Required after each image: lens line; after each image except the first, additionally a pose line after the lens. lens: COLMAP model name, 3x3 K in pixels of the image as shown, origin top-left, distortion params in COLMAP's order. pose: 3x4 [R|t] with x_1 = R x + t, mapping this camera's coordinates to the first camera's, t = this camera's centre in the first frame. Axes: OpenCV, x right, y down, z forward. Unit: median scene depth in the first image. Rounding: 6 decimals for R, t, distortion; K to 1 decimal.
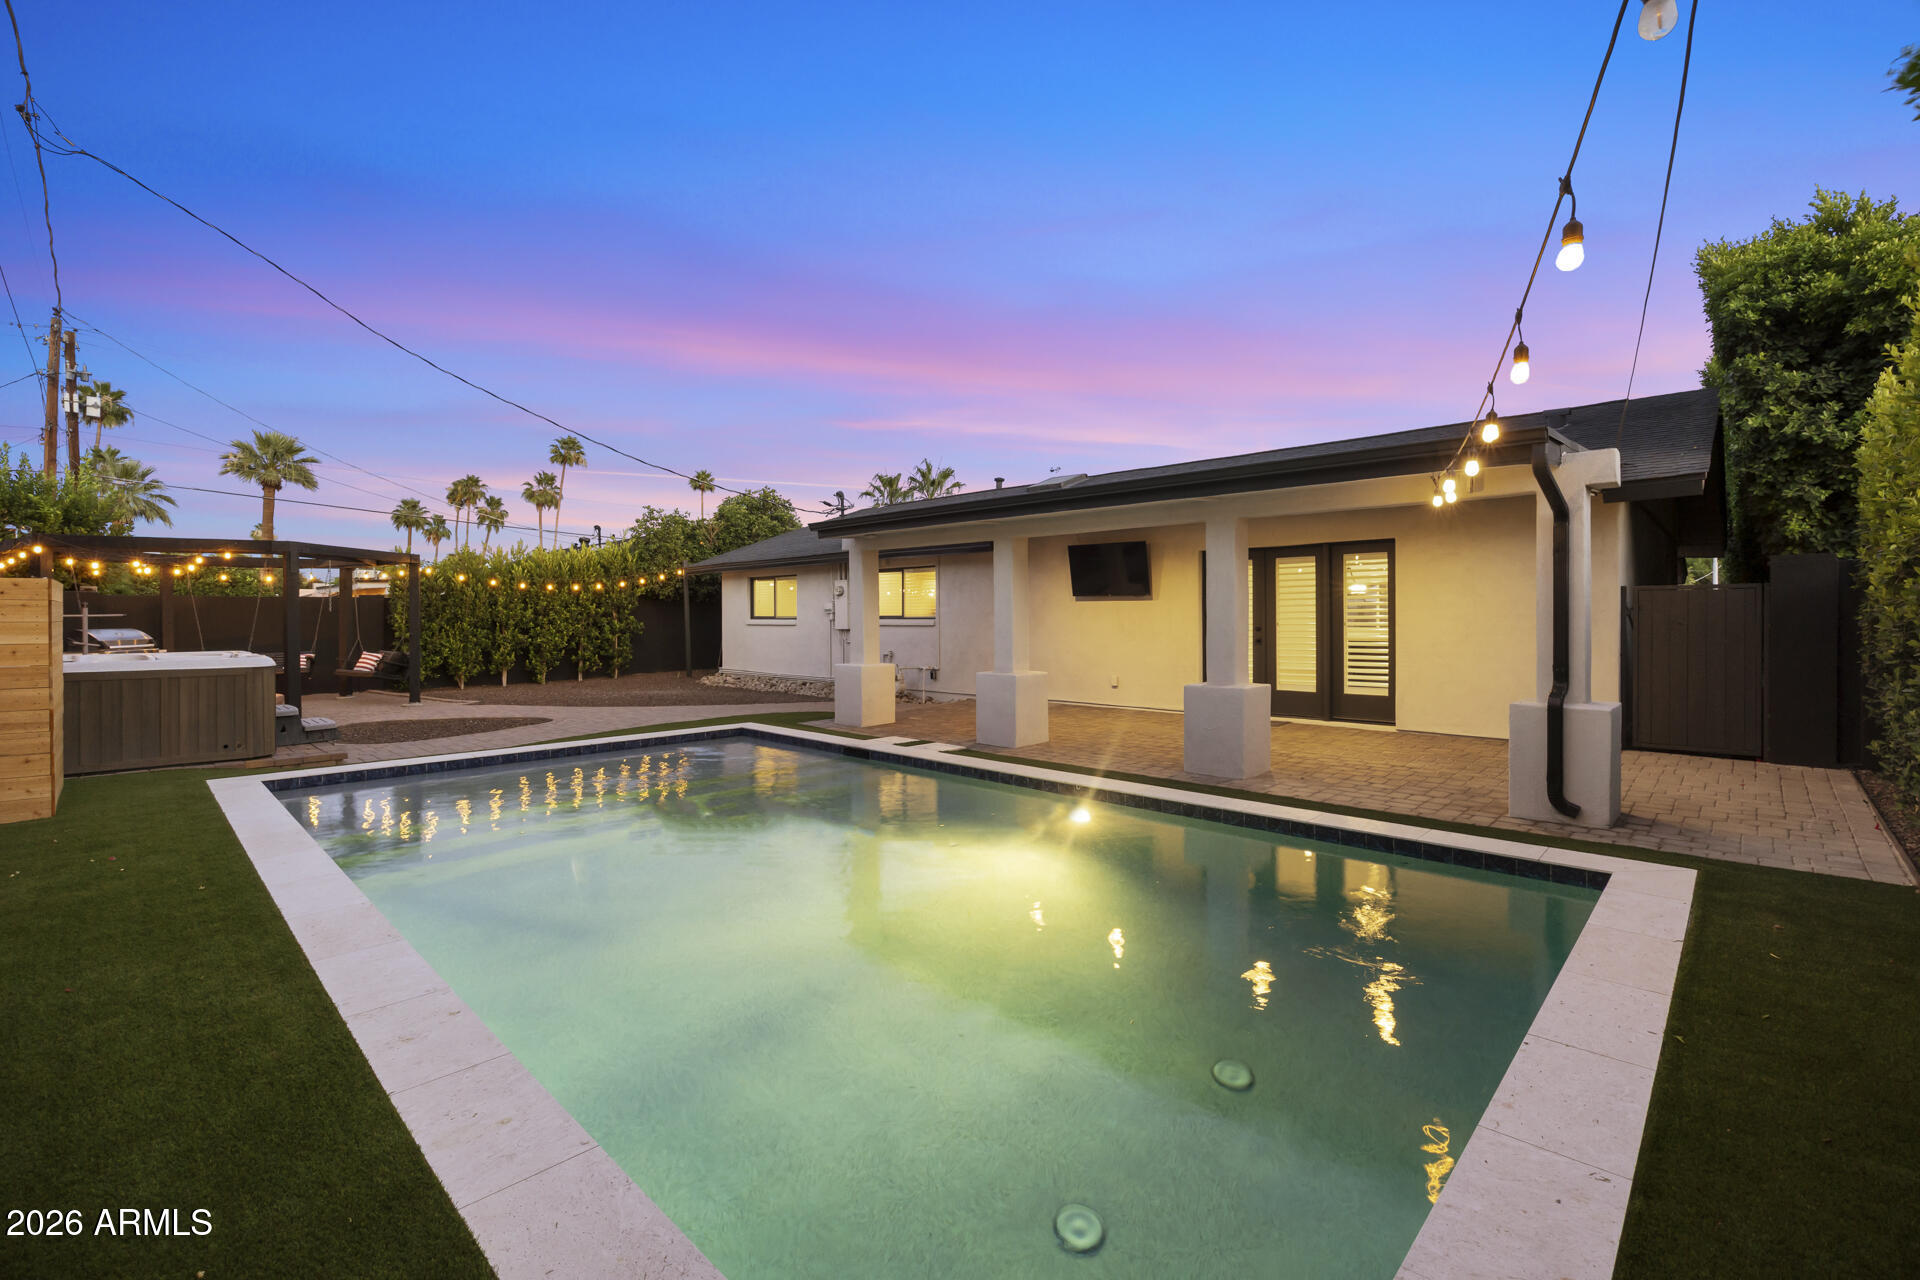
lens RADIAL K [[851.5, 0, 950.4], [0, 851.5, 622.2], [0, 0, 1]] dist [-0.018245, -0.001133]
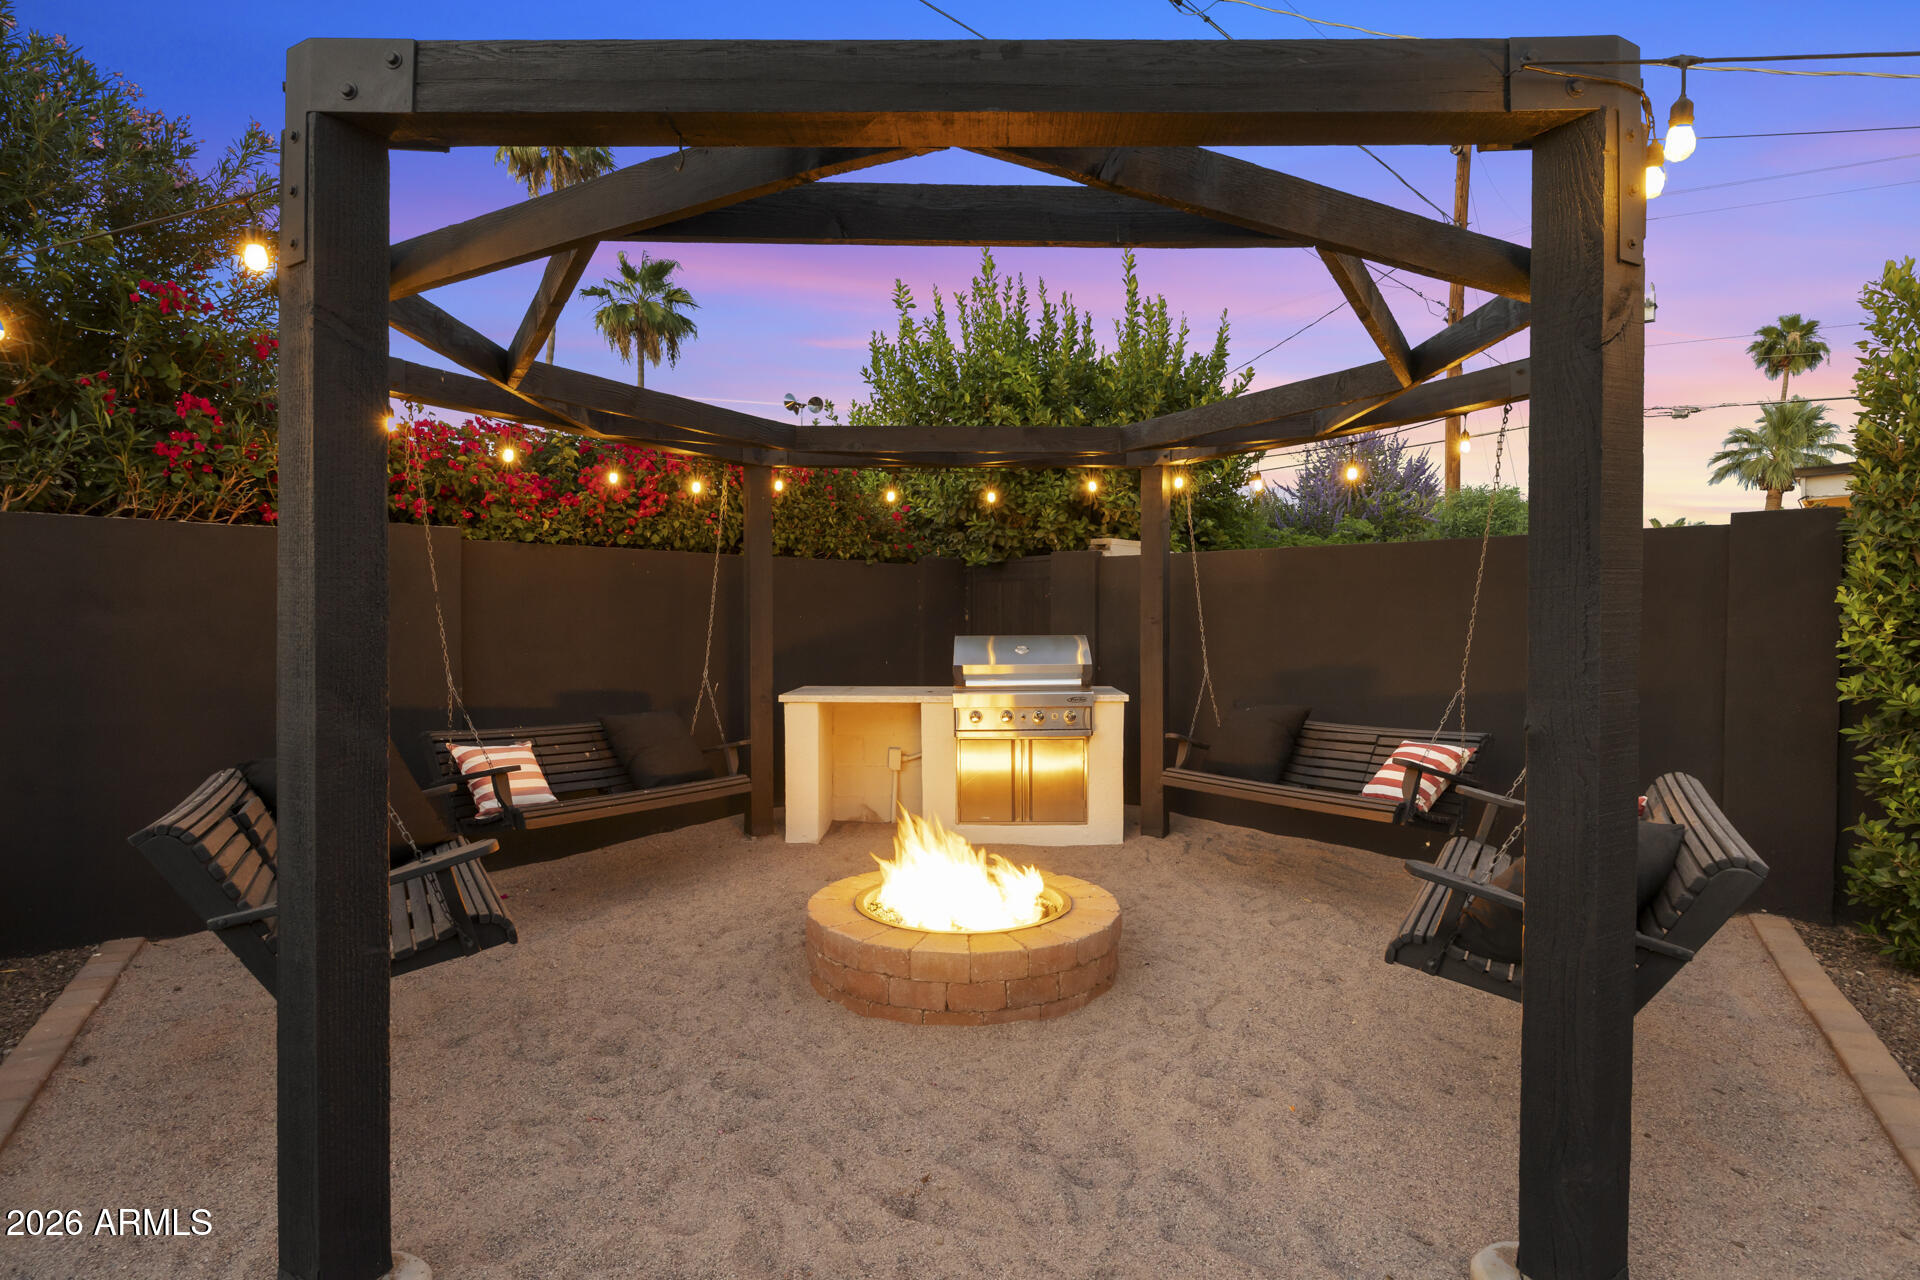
lens RADIAL K [[1031.6, 0, 960.9], [0, 1031.6, 636.4], [0, 0, 1]] dist [0.002158, 0.000429]
pose [[0.051909, 0.016659, -0.998513, -0.383583], [-0.013398, 0.999782, 0.015984, 0.000930], [0.998562, 0.012548, 0.052121, 0.707118]]
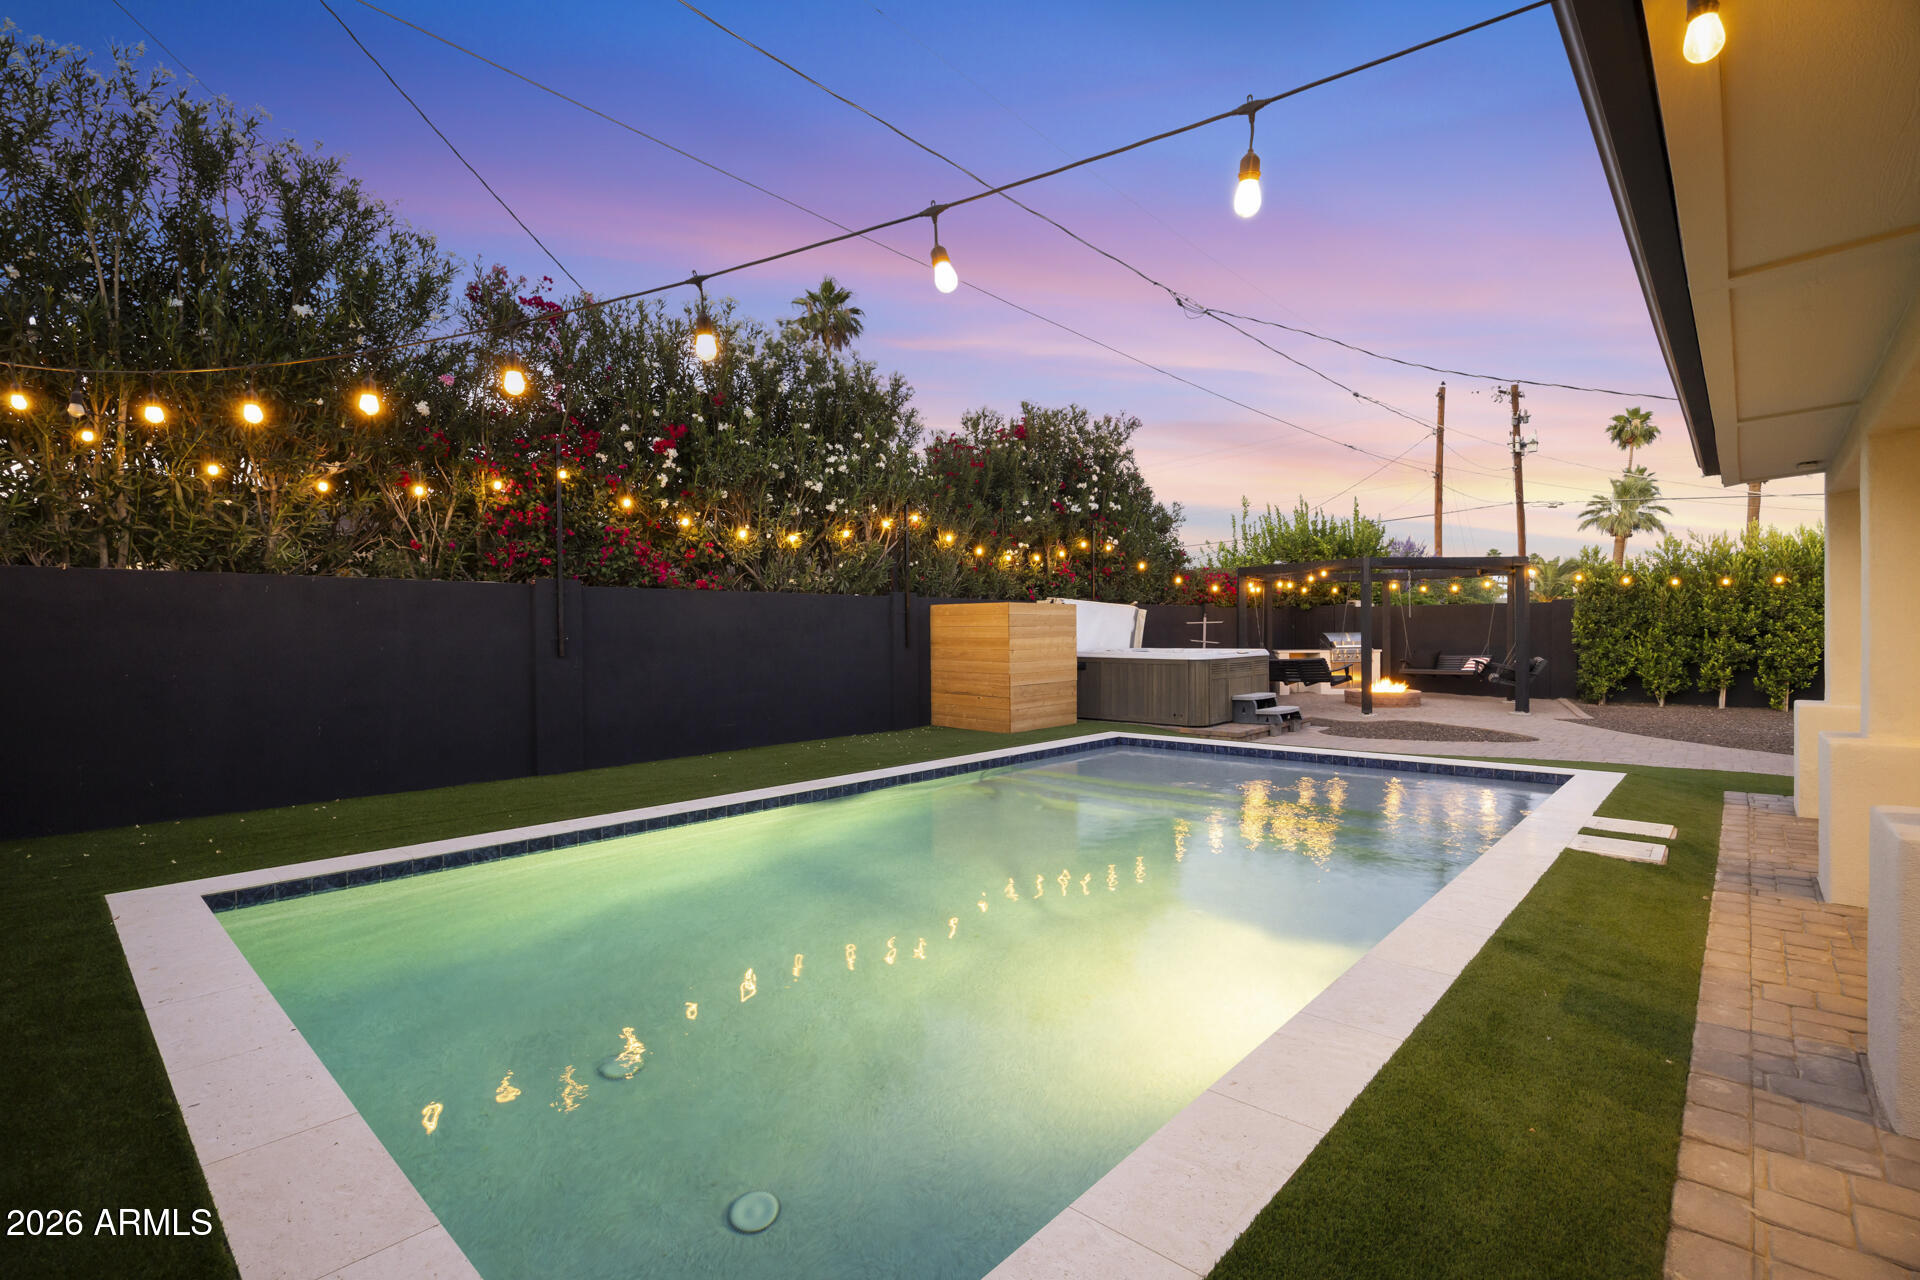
lens RADIAL K [[891.8, 0, 967.4], [0, 891.8, 638.9], [0, 0, 1]] dist [-0.014659, 0.001916]
pose [[0.065006, 0.010044, -0.997834, 0.252719], [-0.002166, 0.999948, 0.009924, 0.003798], [0.997883, 0.001517, 0.065024, 0.244148]]
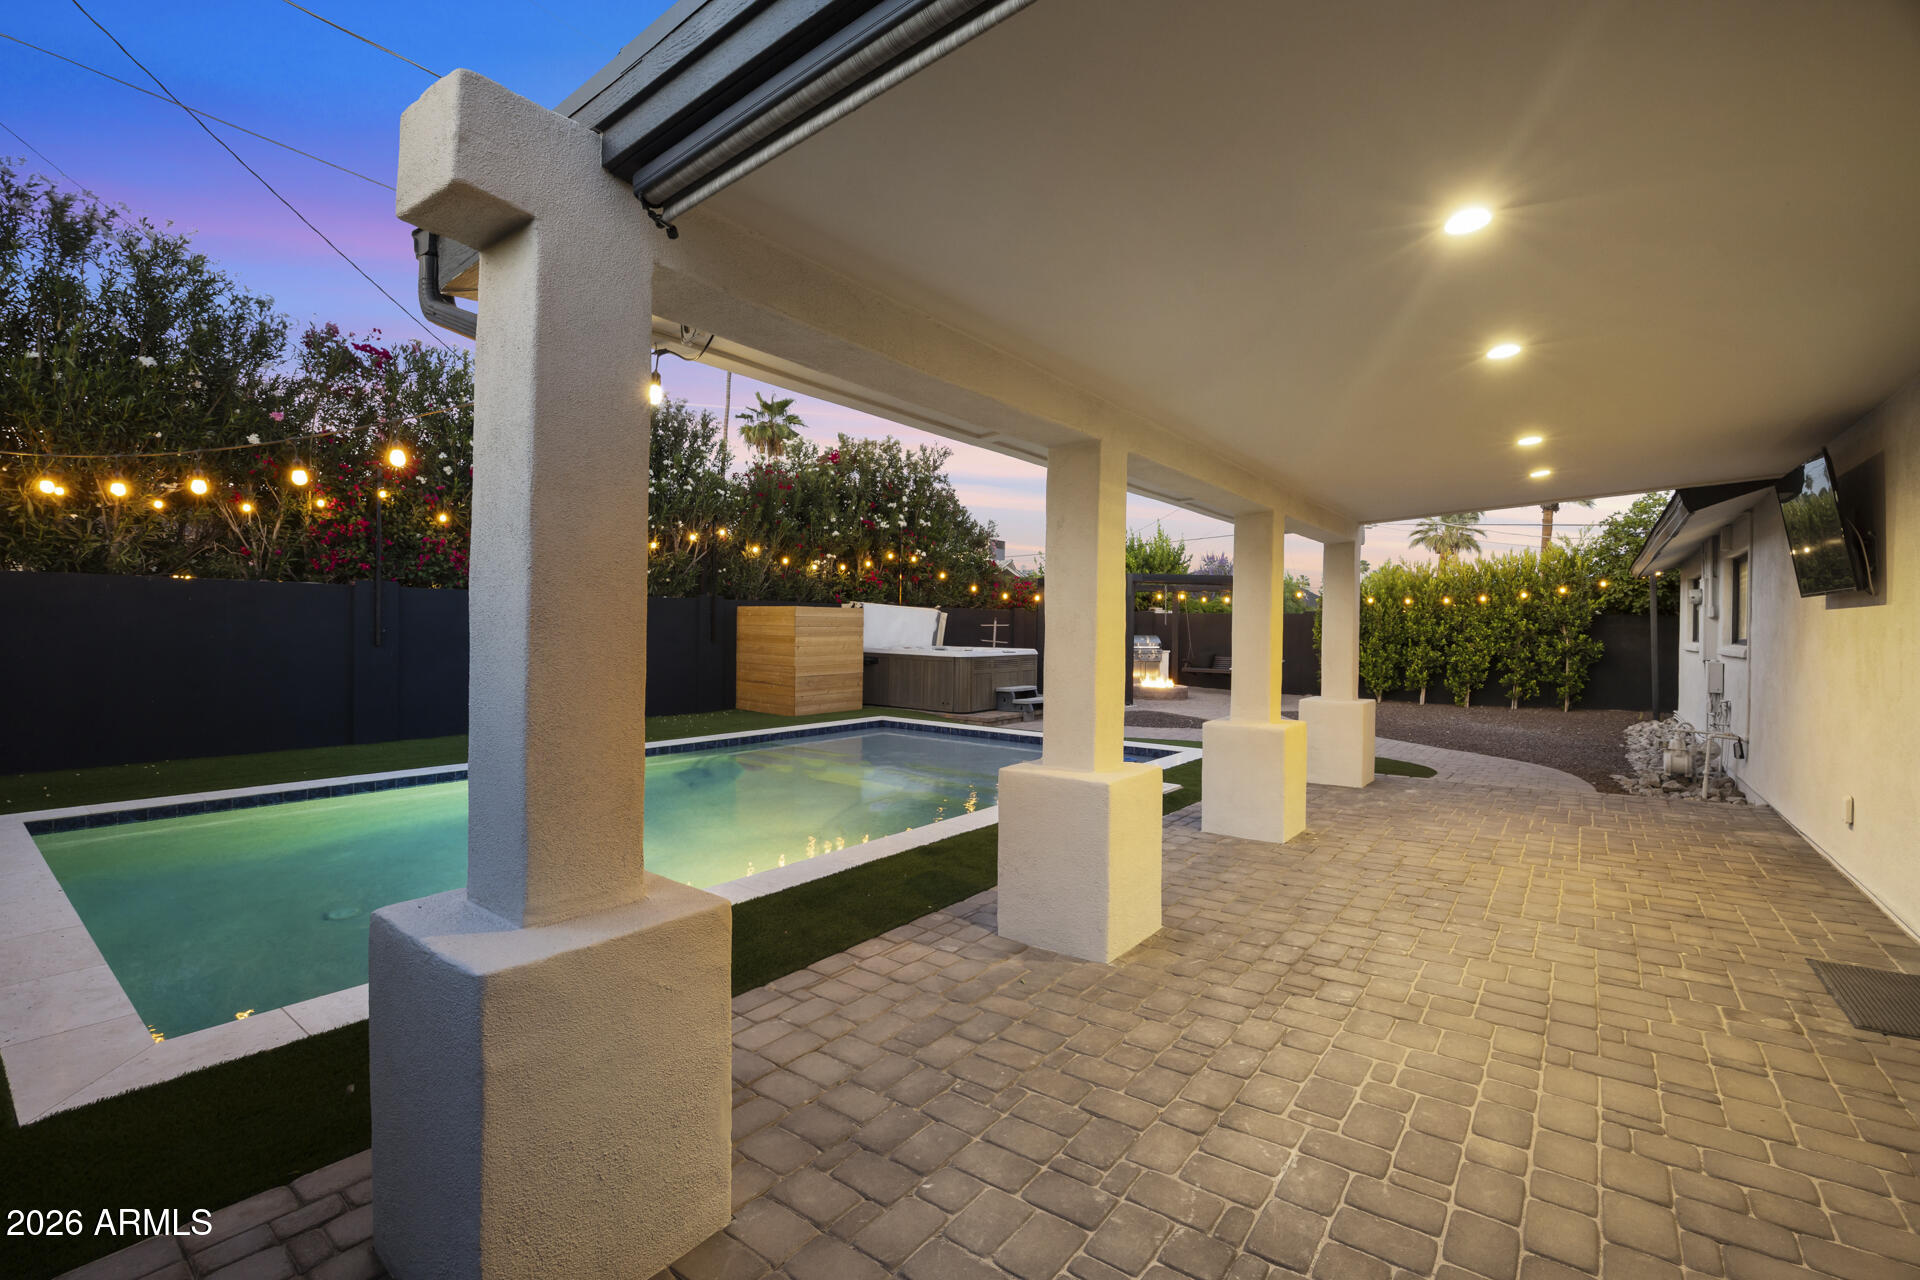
lens RADIAL K [[851.5, 0, 967.5], [0, 851.5, 618.2], [0, 0, 1]] dist [-0.018245, -0.001133]
pose [[0.154304, -0.003607, -0.988017, 0.348542], [-0.023434, 0.999699, -0.007310, -0.003522], [0.987745, 0.024281, 0.154173, 0.340277]]
